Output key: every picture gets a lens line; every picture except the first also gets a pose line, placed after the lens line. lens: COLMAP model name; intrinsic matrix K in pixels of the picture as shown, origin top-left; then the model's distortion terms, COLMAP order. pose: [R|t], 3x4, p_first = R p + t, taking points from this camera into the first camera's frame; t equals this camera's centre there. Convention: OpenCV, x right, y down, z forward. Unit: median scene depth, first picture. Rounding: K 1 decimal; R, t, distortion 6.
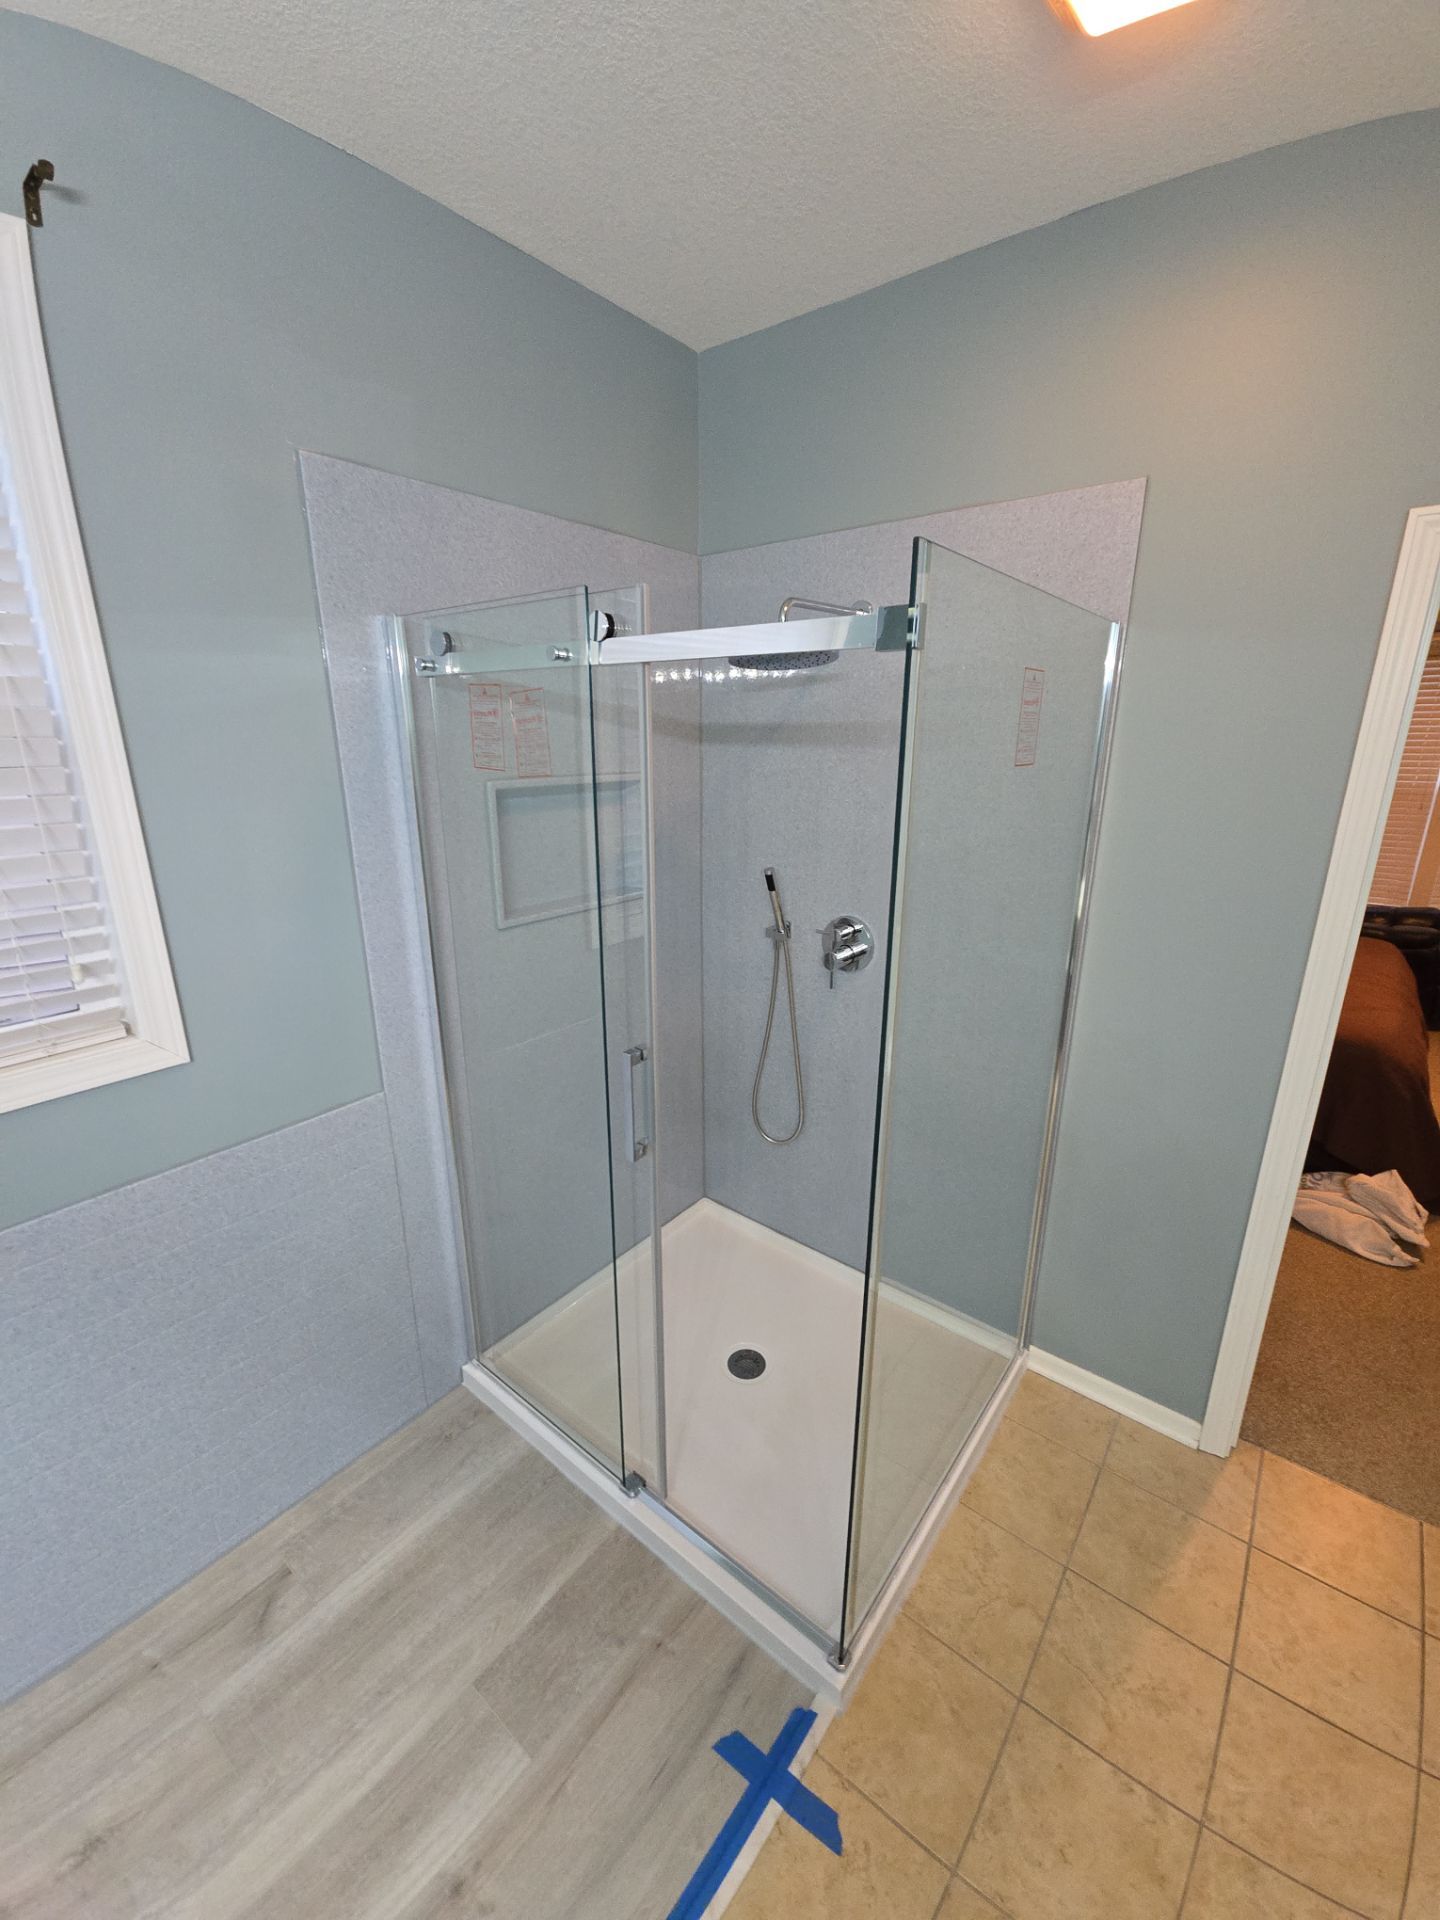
lens RADIAL K [[778.9, 0, 728.4], [0, 778.9, 950.2], [0, 0, 1]] dist [0.000935, 0.000012]
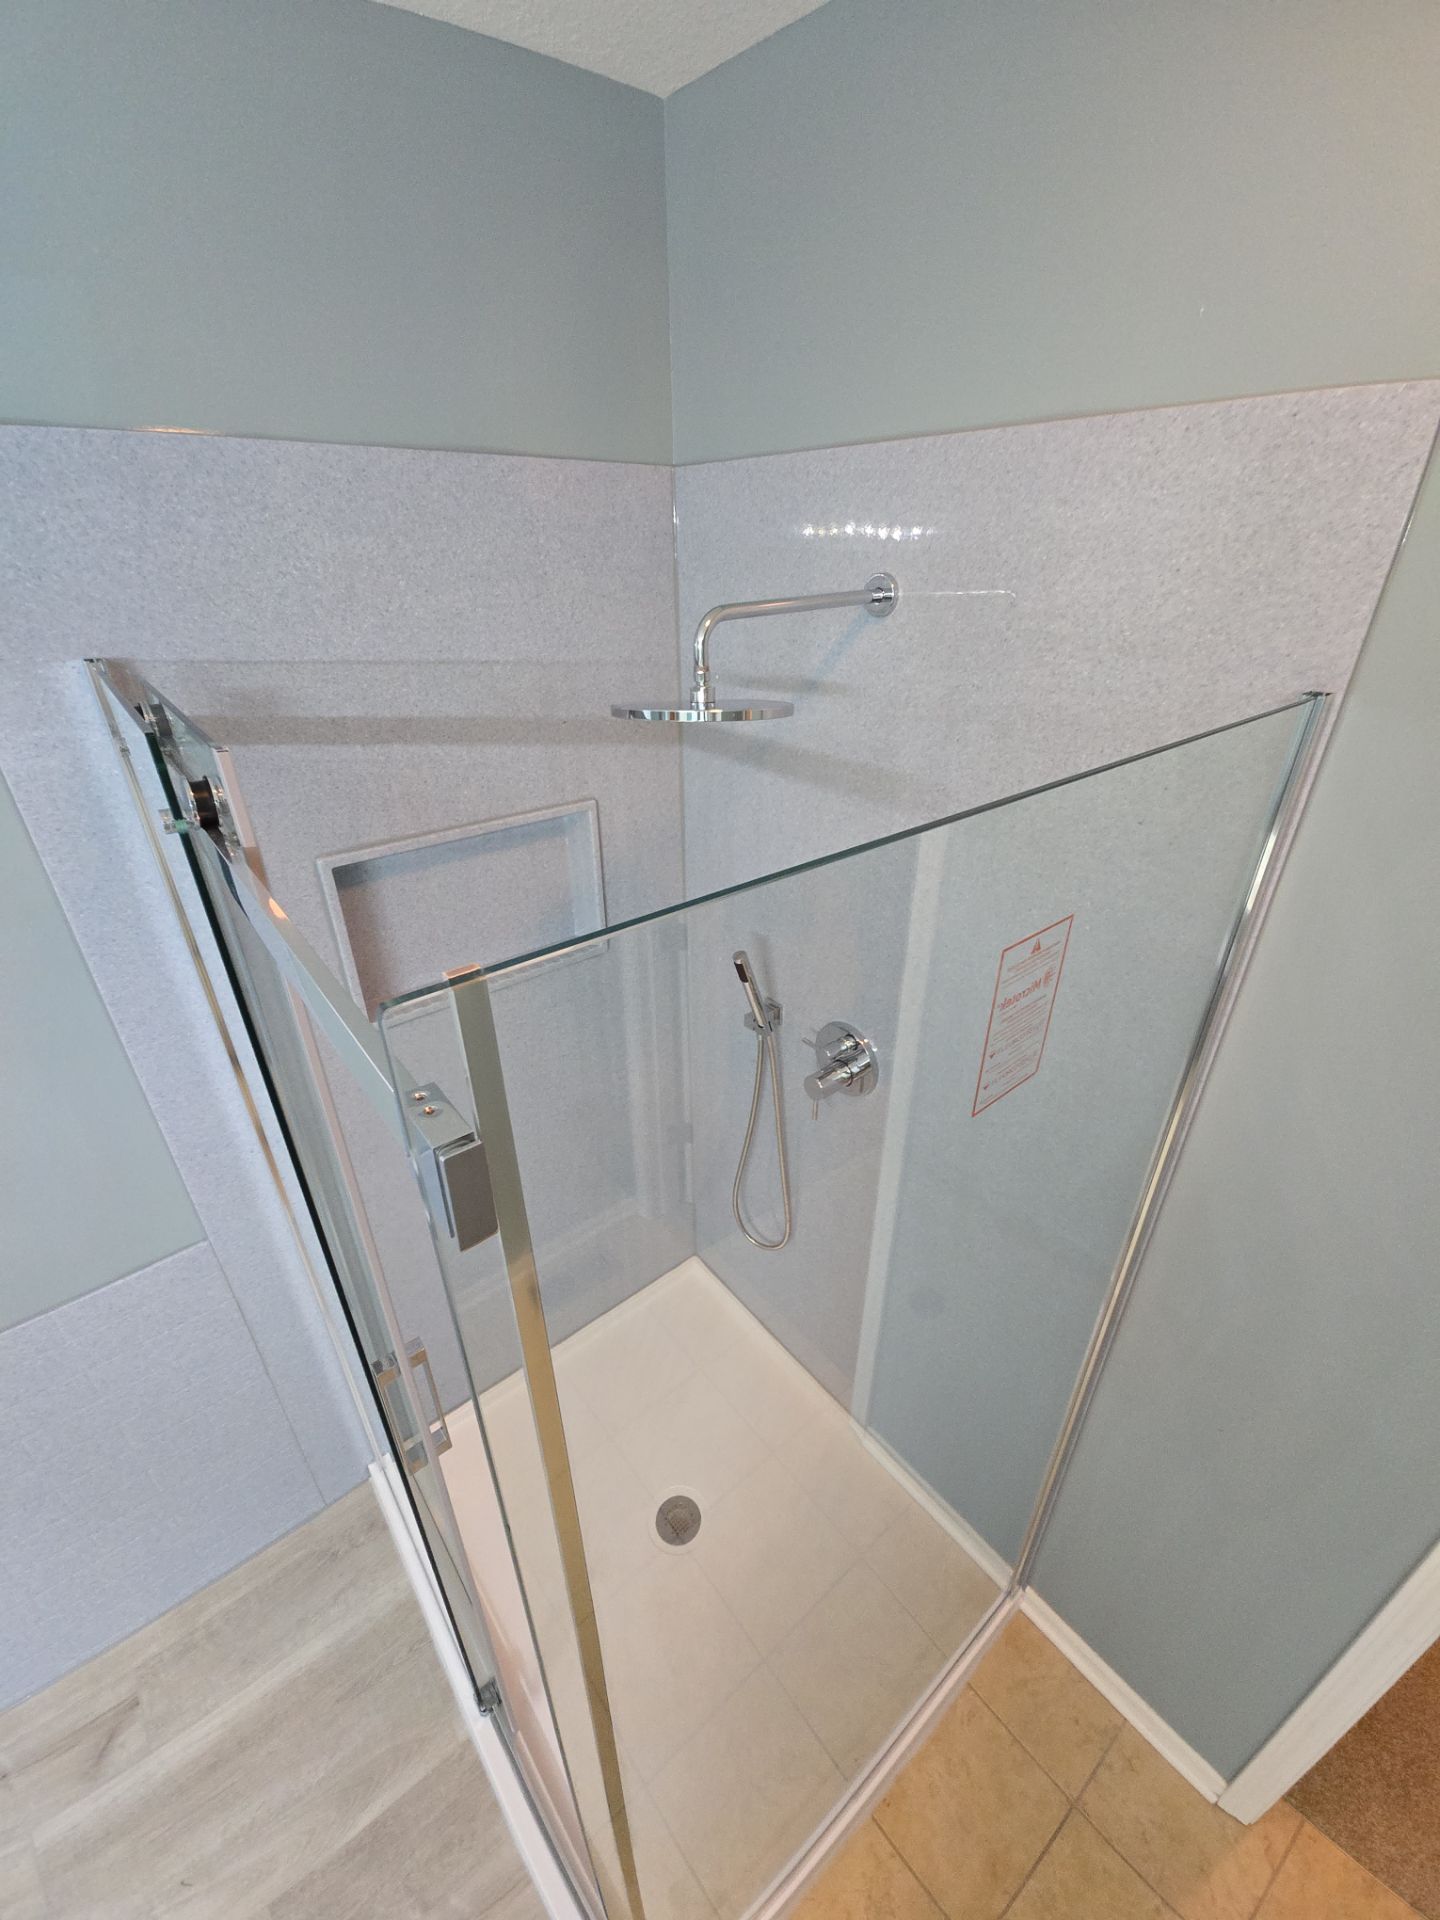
lens RADIAL K [[783.1, 0, 720.0], [0, 783.1, 960.0], [0, 0, 1]] dist [0.027857, -0.019359]
pose [[0.976893, 0.095552, -0.191180, 0.223526], [-0.053713, 0.975549, 0.213118, -0.323231], [0.206869, -0.197924, 0.958139, 0.381653]]
